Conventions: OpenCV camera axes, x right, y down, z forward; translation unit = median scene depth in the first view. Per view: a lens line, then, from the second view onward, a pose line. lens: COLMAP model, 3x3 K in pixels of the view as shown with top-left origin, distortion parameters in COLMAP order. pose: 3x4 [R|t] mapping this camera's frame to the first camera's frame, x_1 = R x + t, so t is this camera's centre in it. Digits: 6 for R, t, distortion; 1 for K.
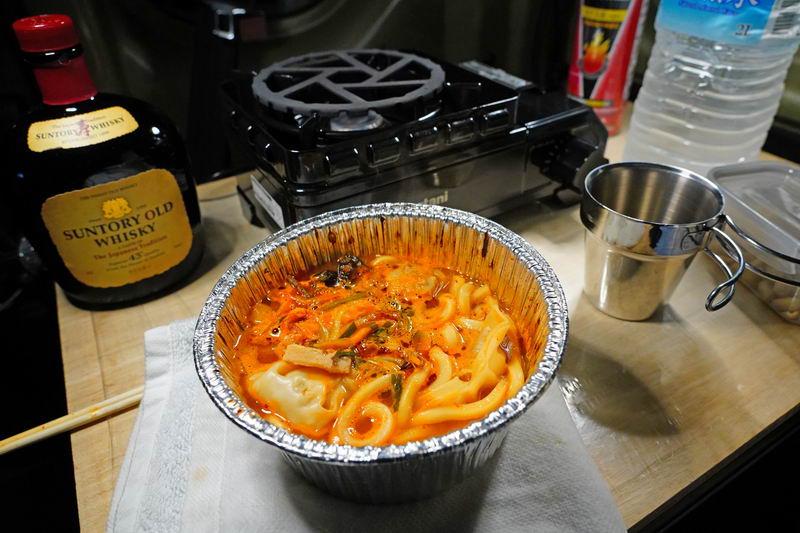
lens RADIAL K [[541.6, 0, 406.0], [0, 541.6, 266.9], [0, 0, 1]] dist [-0.019702, 0.004211]
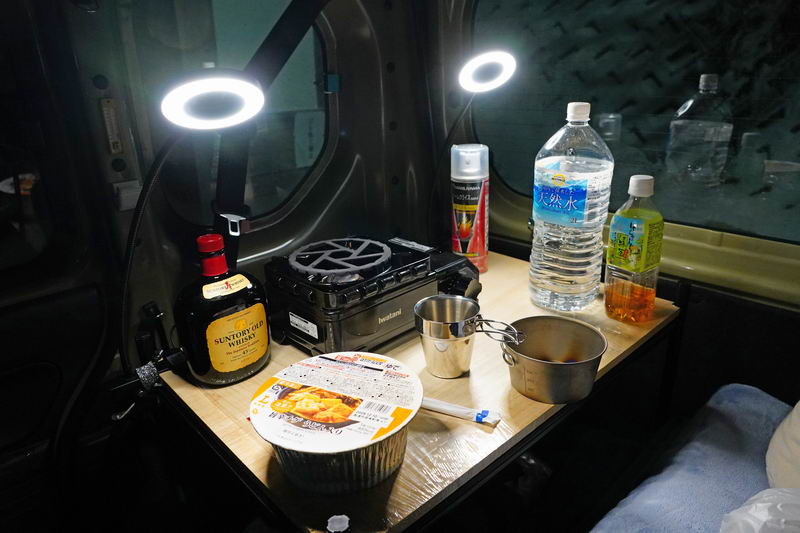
lens RADIAL K [[541.6, 0, 406.0], [0, 541.6, 266.9], [0, 0, 1]] dist [-0.019702, 0.004211]
pose [[0.976283, -0.090900, 0.196491, -0.229407], [0.142090, 0.953793, -0.264745, 0.193953], [-0.163346, 0.286386, 0.944088, -0.709806]]
